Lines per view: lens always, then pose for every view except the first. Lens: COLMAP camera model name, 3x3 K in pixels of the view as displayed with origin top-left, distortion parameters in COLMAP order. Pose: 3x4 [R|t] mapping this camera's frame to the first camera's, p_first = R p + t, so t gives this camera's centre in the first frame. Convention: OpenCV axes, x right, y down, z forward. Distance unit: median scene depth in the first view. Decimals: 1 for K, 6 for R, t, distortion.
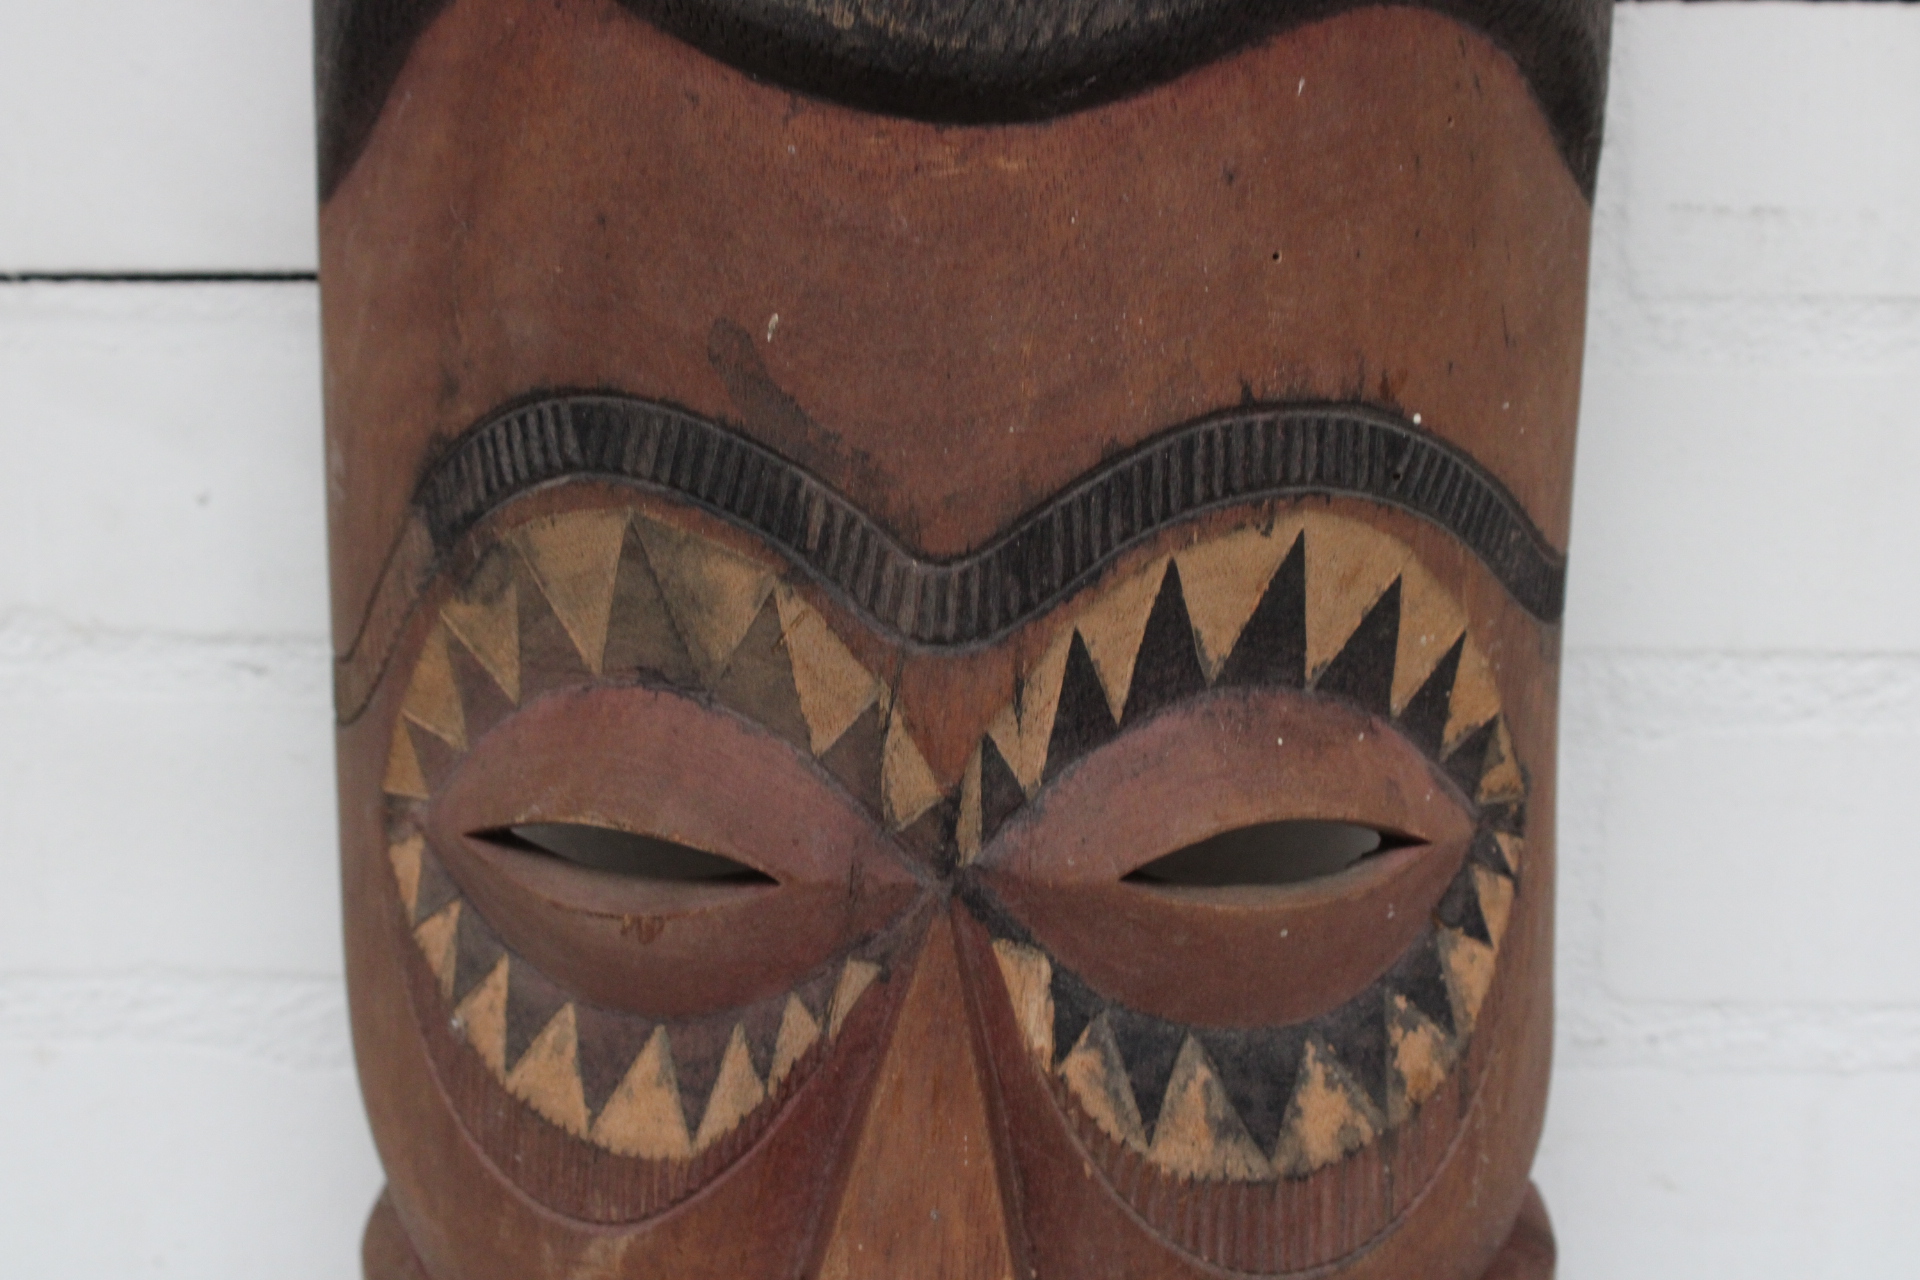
lens RADIAL K [[3080.7, 0, 955.5], [0, 3080.7, 640.8], [0, 0, 1]] dist [-0.010049, 0.000000]
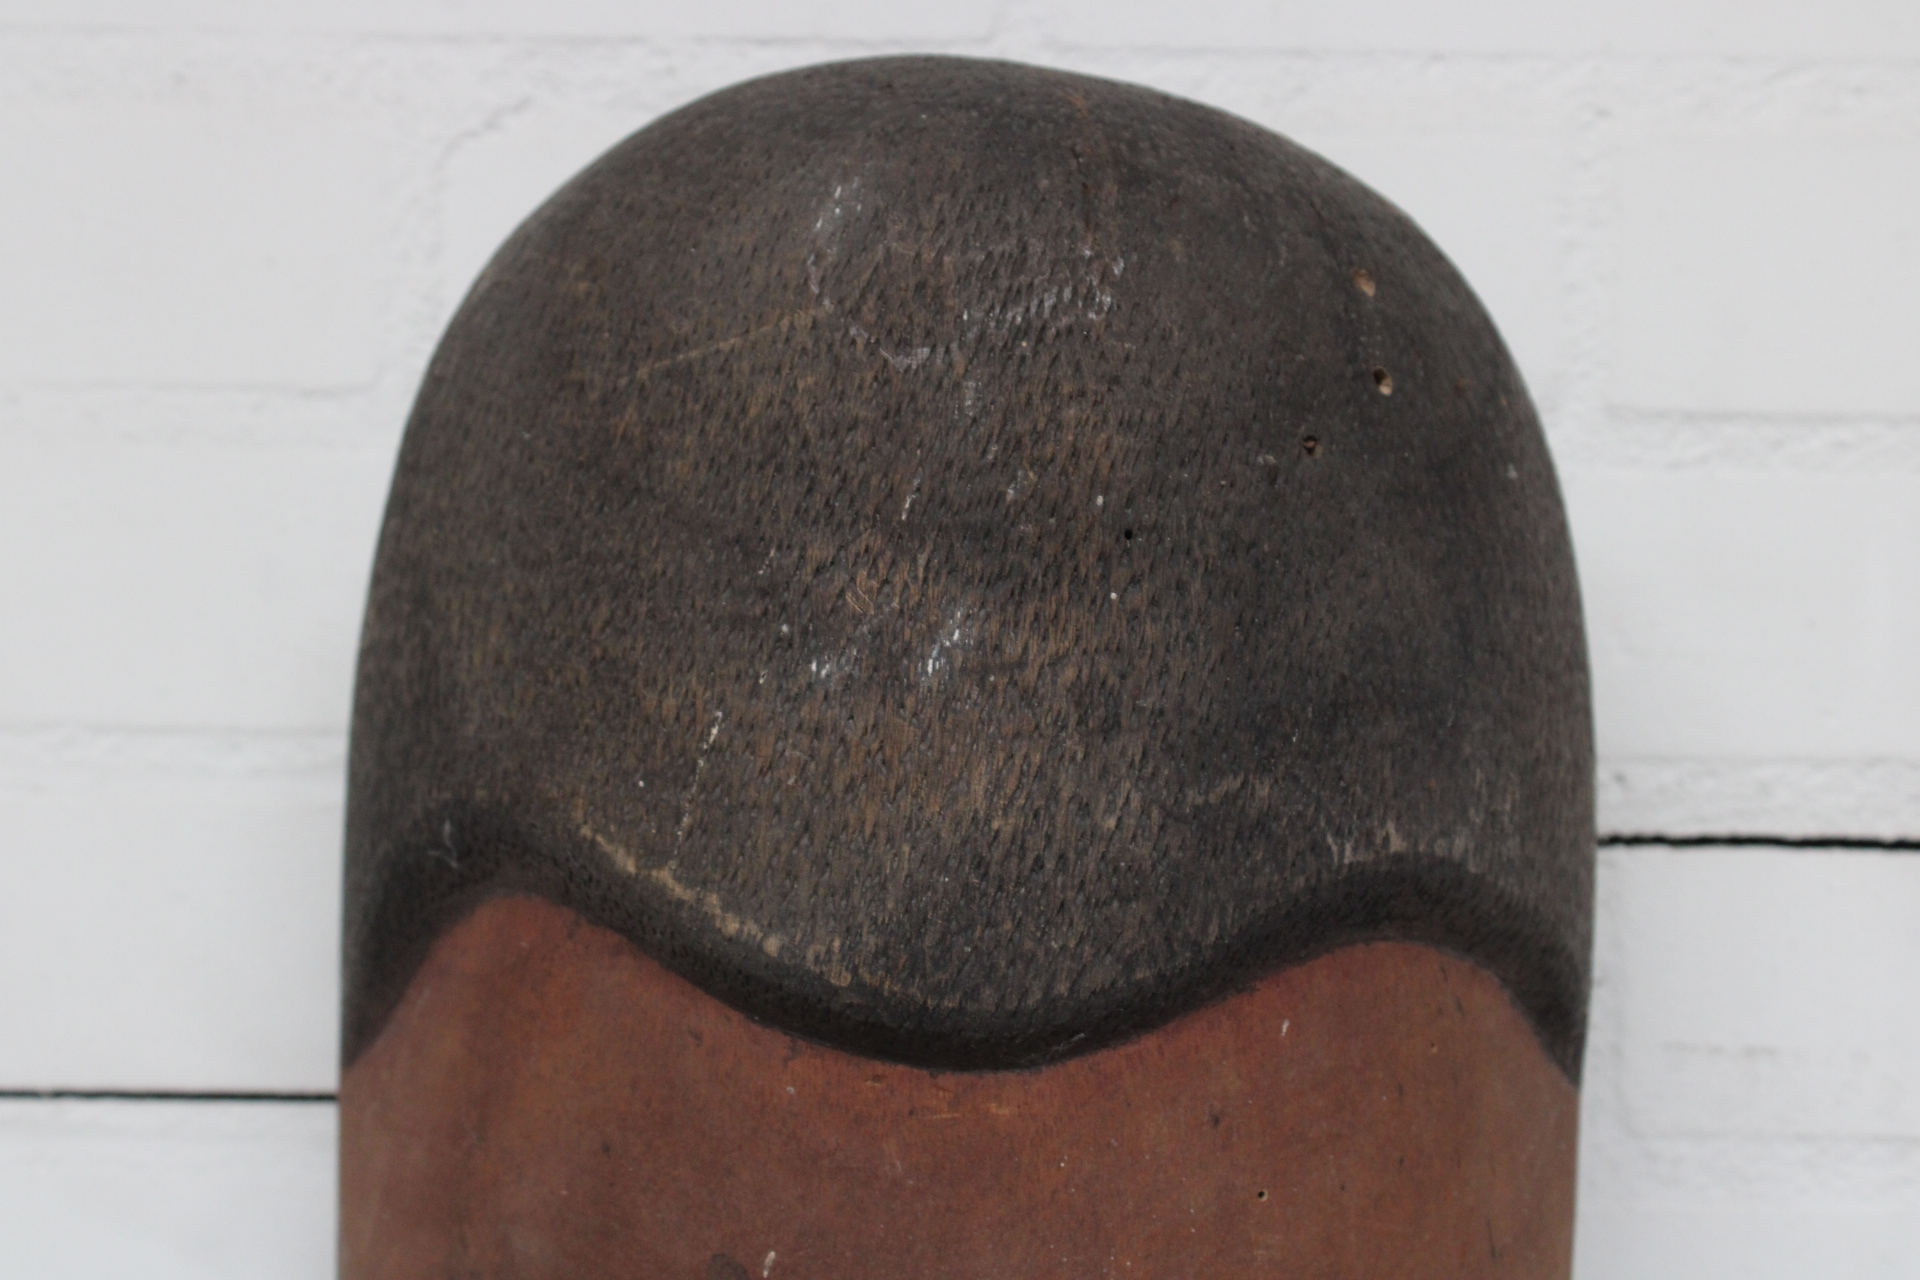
lens RADIAL K [[3080.7, 0, 947.8], [0, 3080.7, 641.9], [0, 0, 1]] dist [-0.010049, 0.000000]
pose [[0.999768, 0.007141, -0.020320, 0.018525], [-0.010209, 0.987844, -0.155115, -0.141348], [0.018965, 0.155287, 0.987687, -0.040698]]
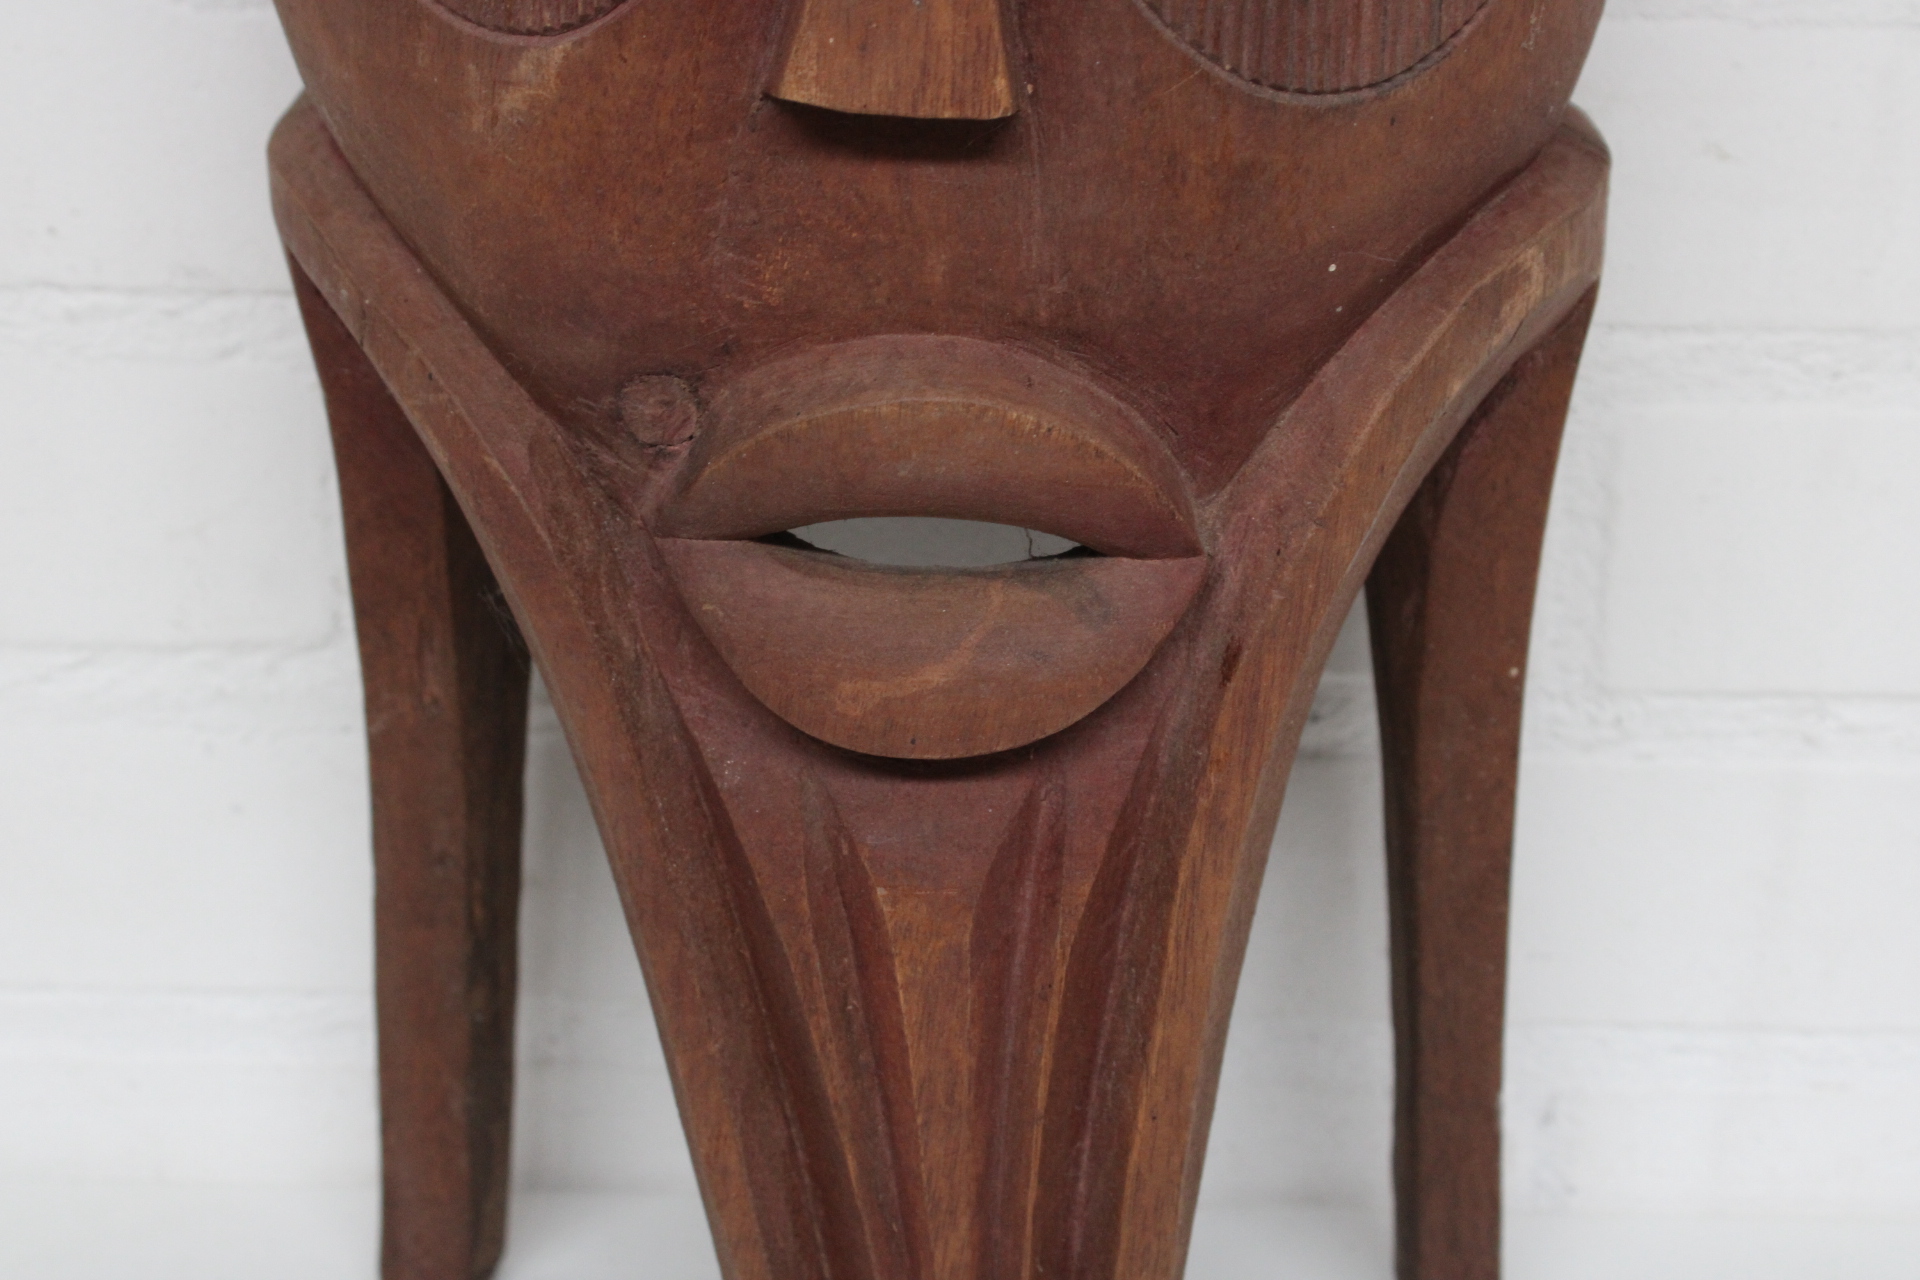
lens RADIAL K [[3080.7, 0, 932.9], [0, 3080.7, 632.9], [0, 0, 1]] dist [-0.010049, 0.000000]
pose [[0.999941, 0.008254, 0.007003, -0.006906], [-0.009378, 0.983681, 0.179676, 0.203493], [-0.005405, -0.179731, 0.983701, 0.115850]]
